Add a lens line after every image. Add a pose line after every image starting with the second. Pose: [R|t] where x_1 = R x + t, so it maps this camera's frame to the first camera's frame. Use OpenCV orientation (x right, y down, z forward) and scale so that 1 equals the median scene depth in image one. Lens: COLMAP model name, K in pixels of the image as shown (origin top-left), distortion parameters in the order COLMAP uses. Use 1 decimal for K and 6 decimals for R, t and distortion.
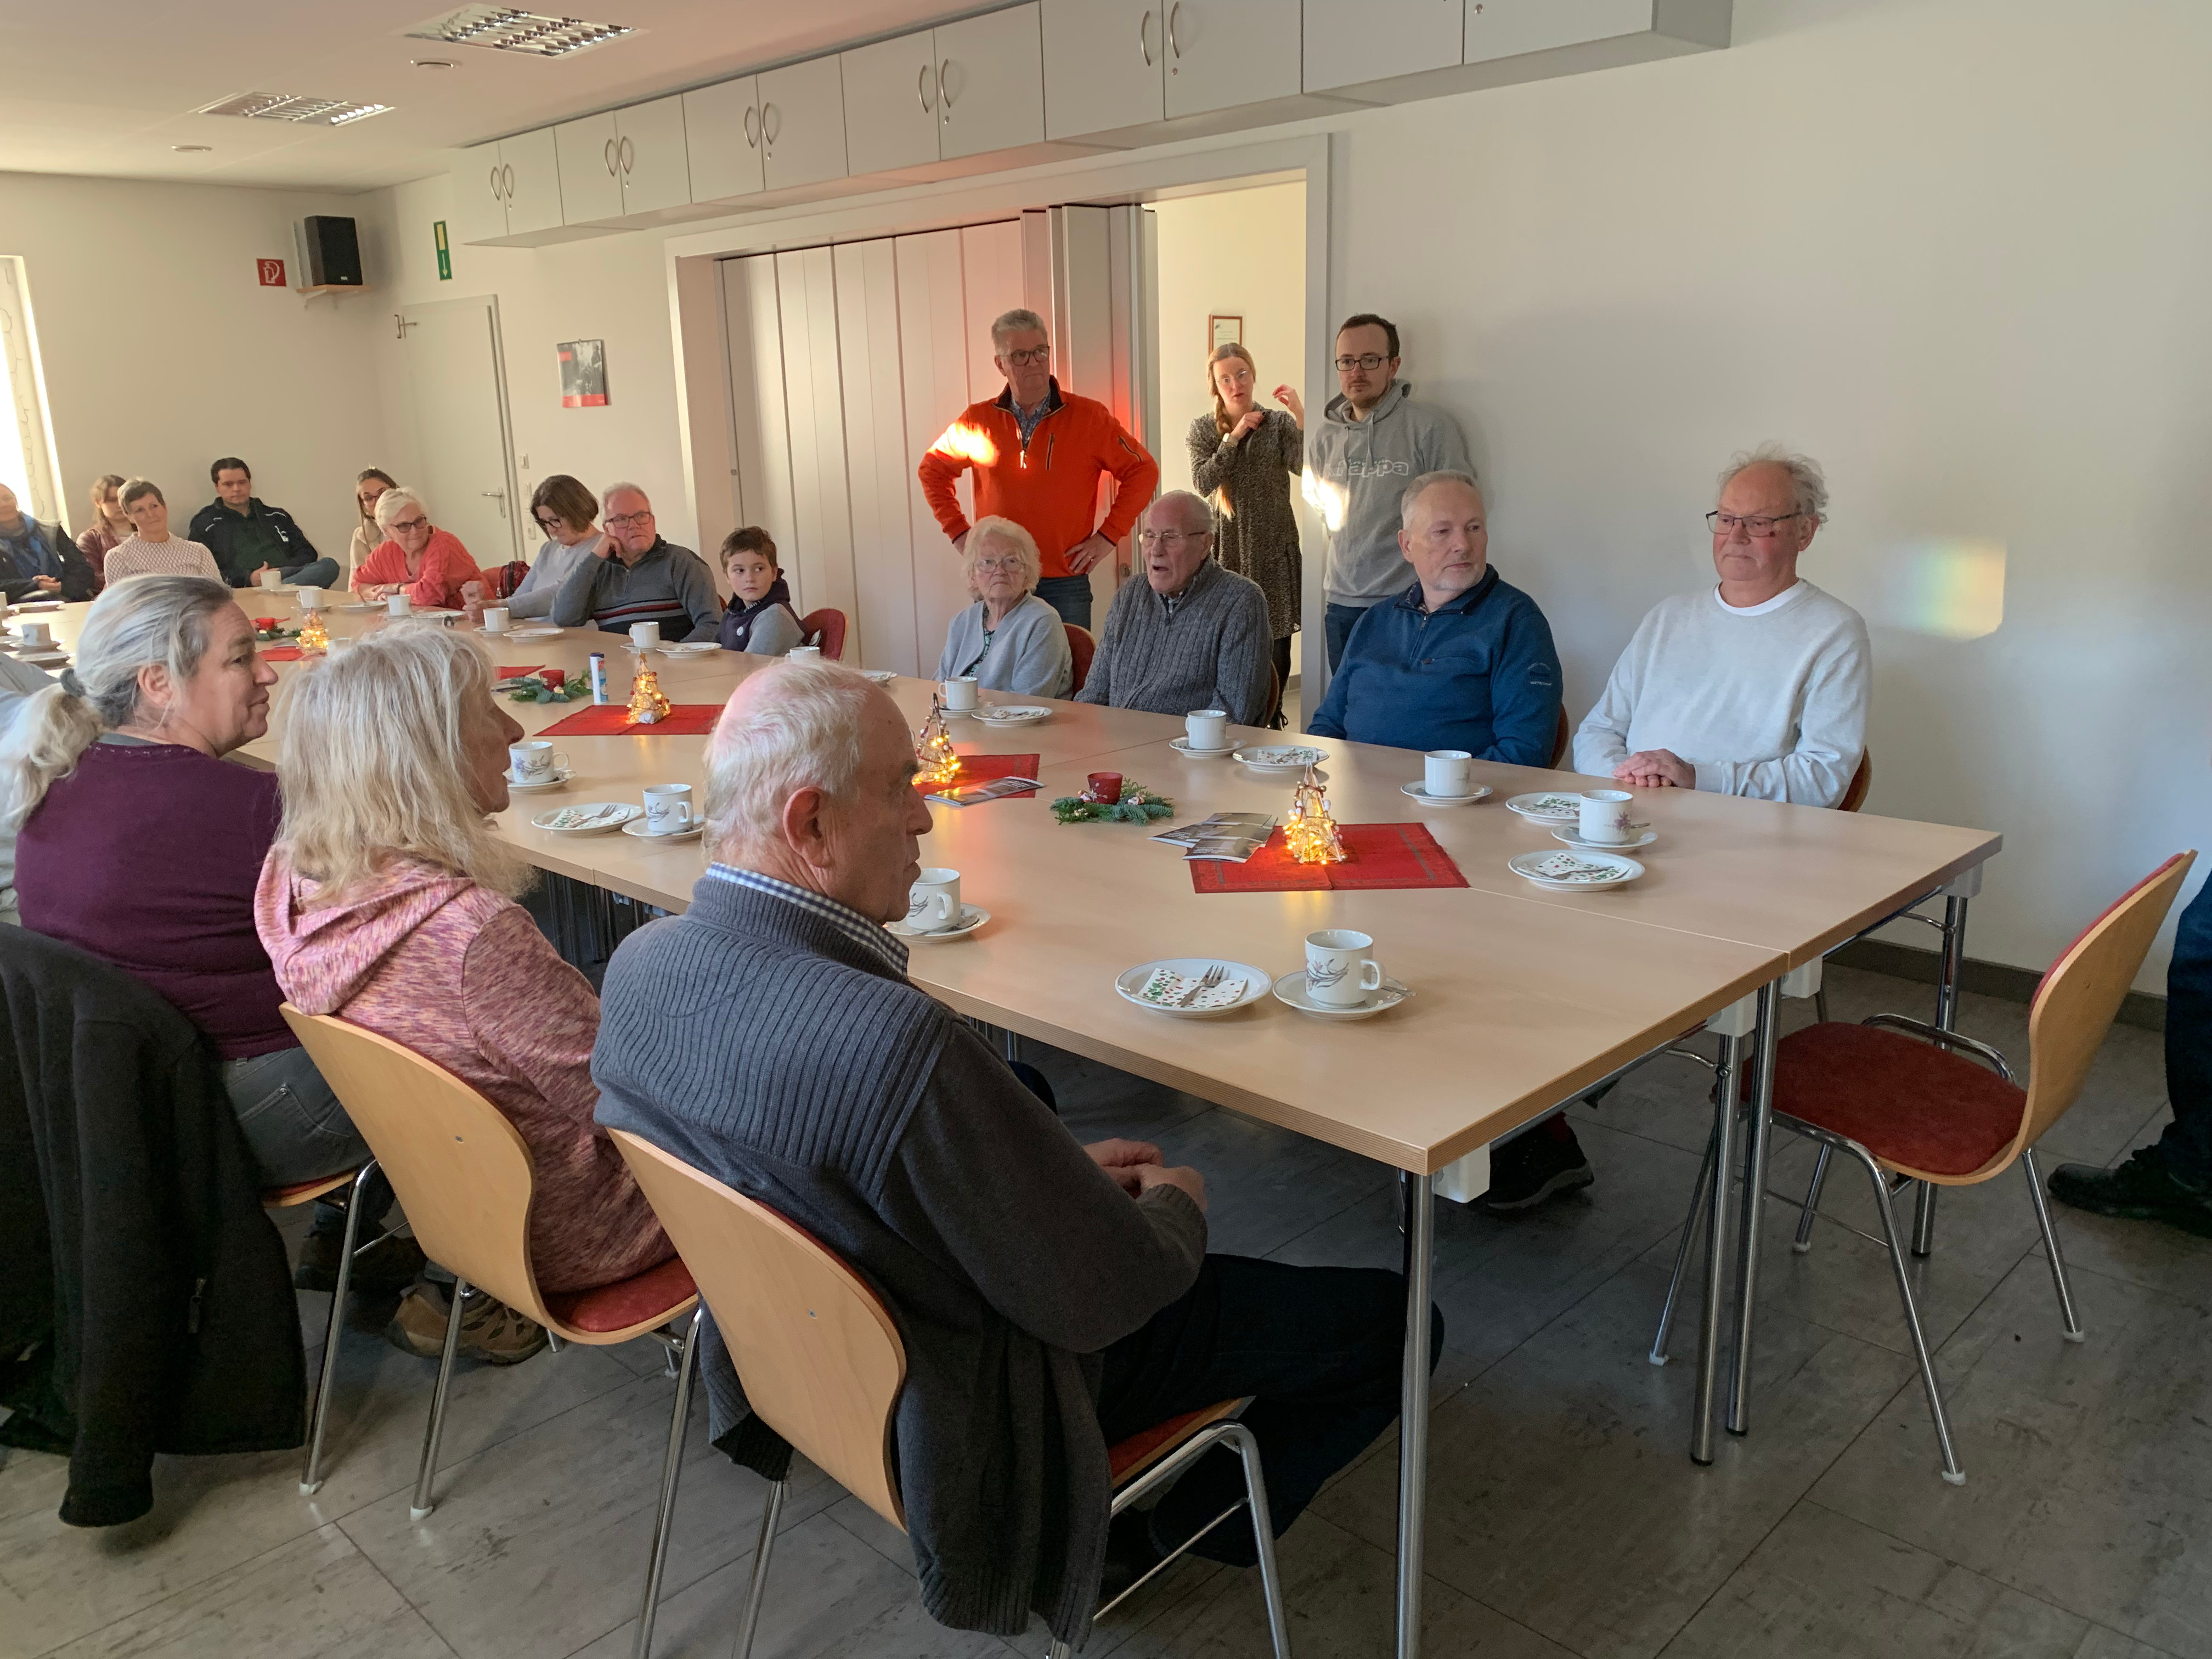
lens RADIAL K [[1708.3, 0, 1141.1], [0, 1708.3, 853.6], [0, 0, 1]] dist [0.010586, -0.001903]
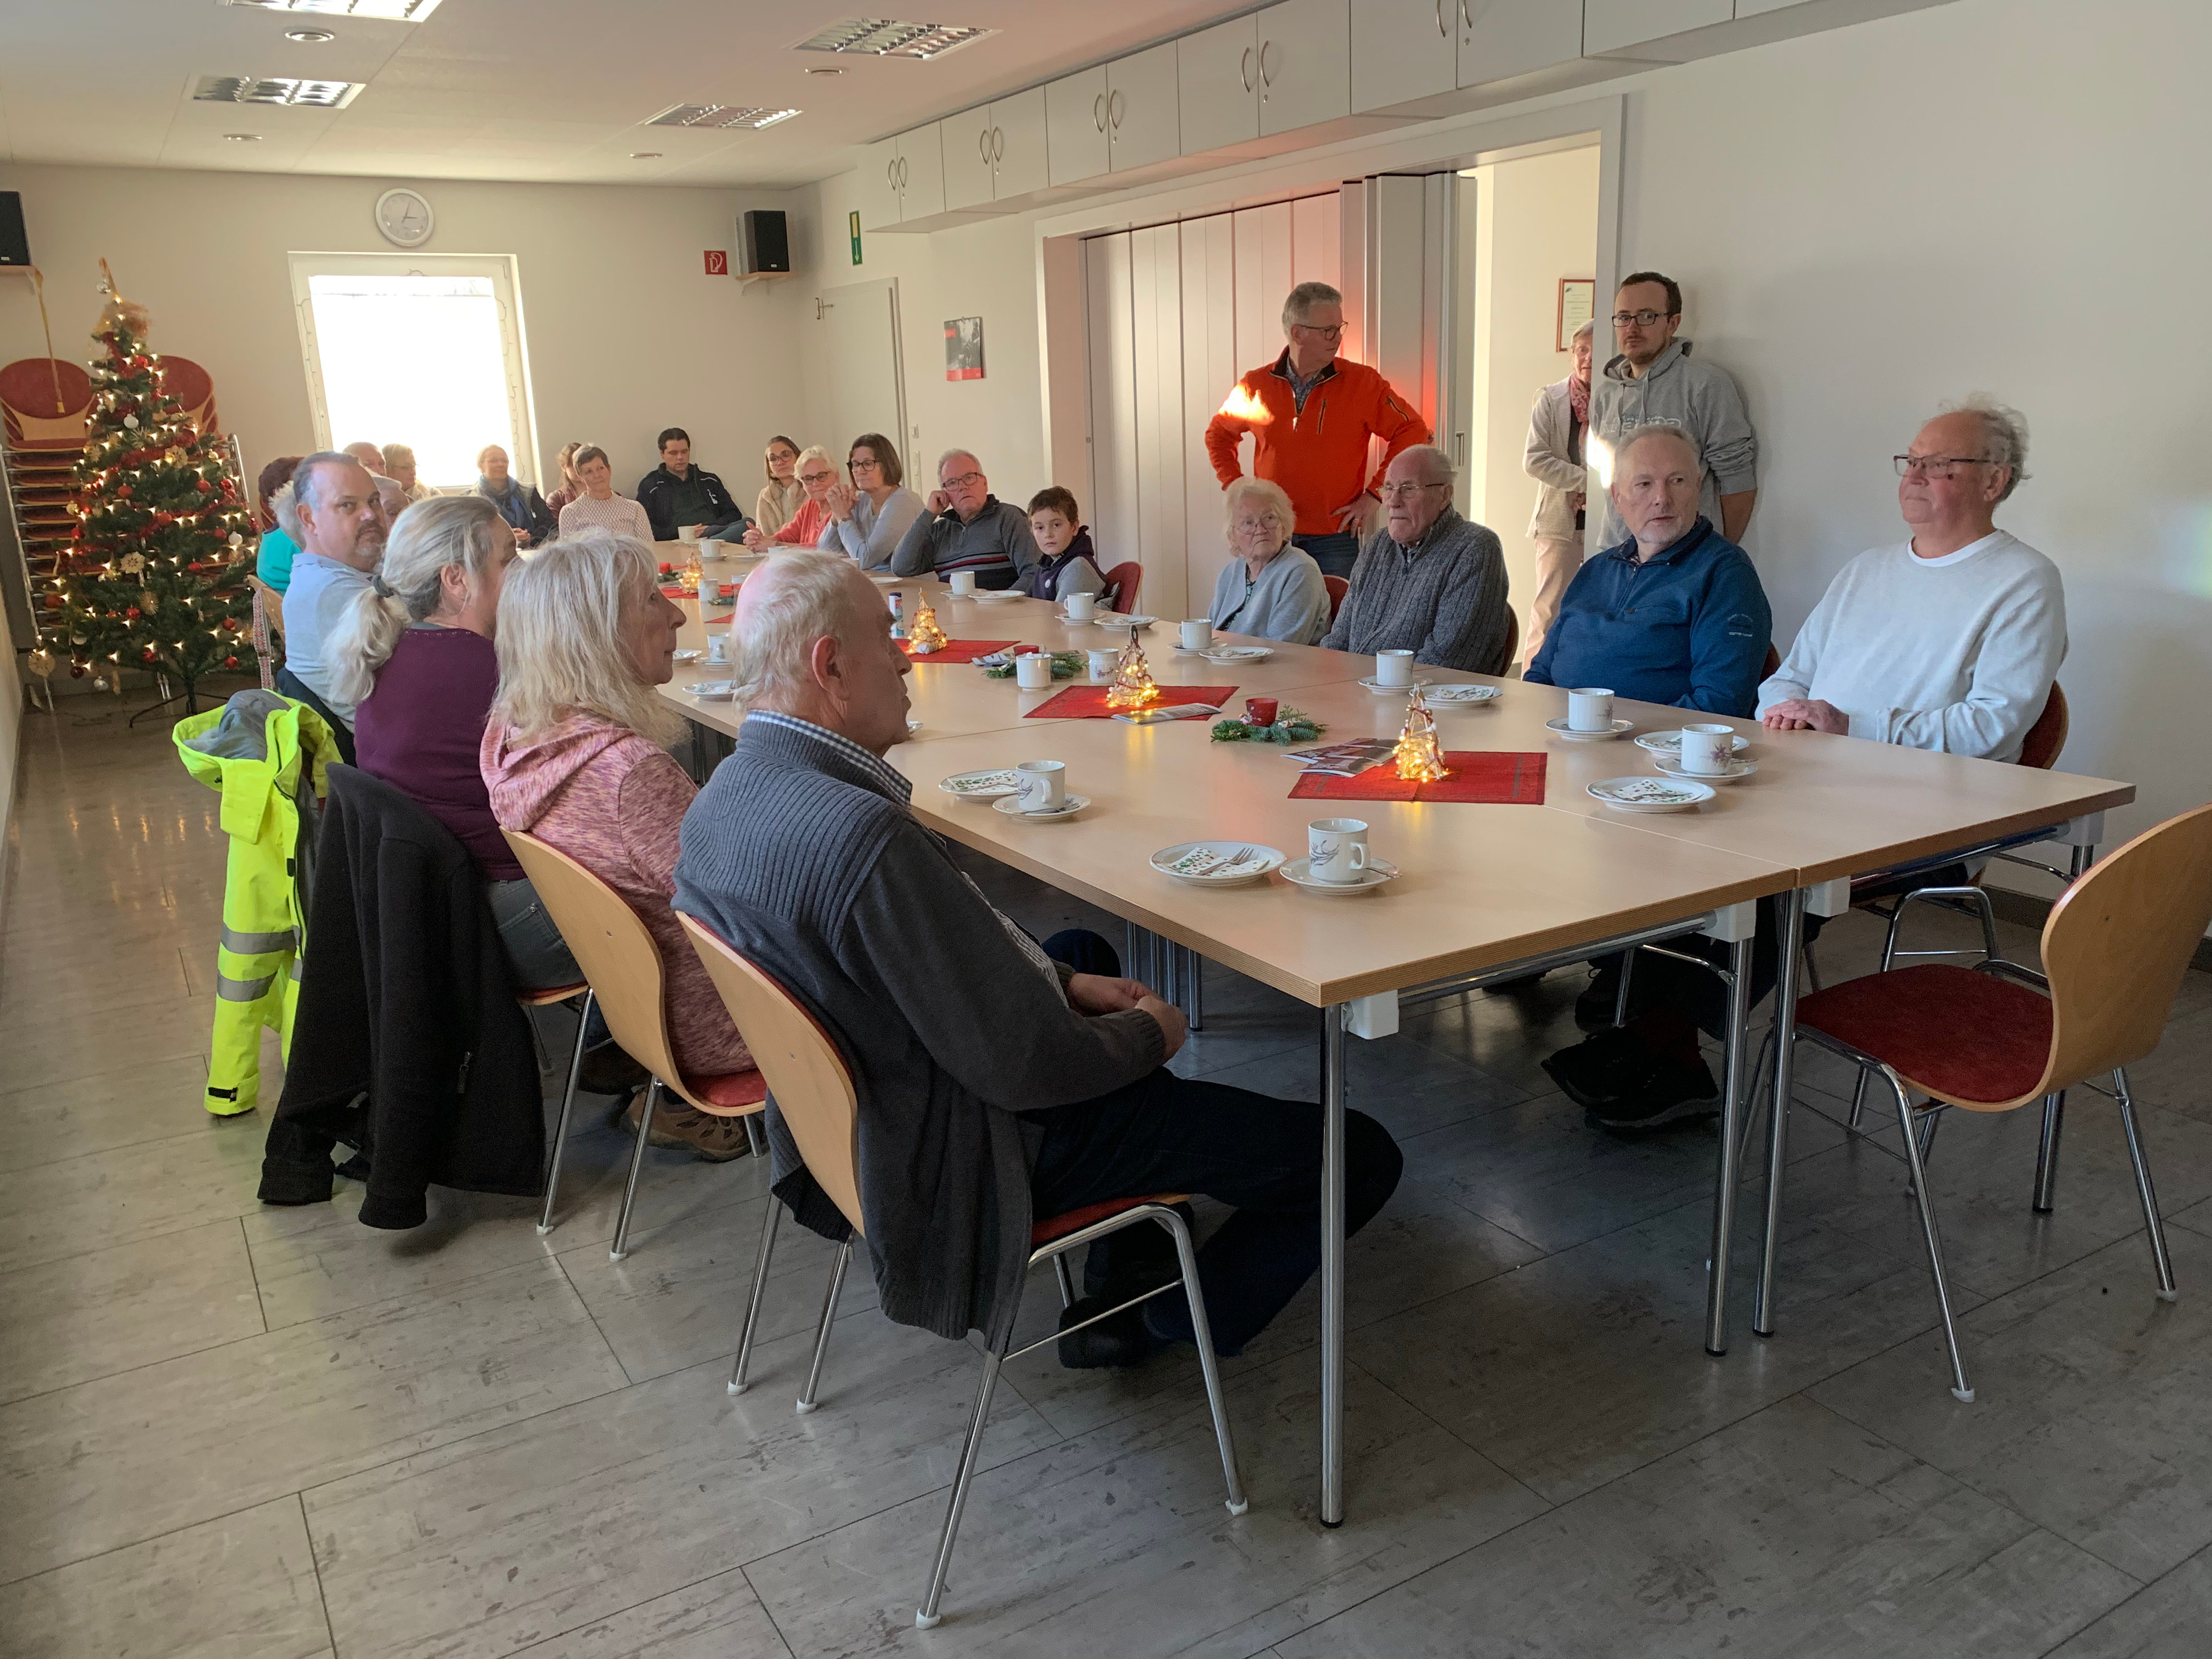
lens RADIAL K [[1692.8, 0, 1106.0], [0, 1692.8, 829.5], [0, 0, 1]] dist [0.096896, -0.213682]
pose [[0.967462, 0.054139, -0.247157, 0.128320], [-0.053489, 0.998525, 0.009346, 0.026687], [0.247298, 0.004179, 0.968930, -0.070452]]
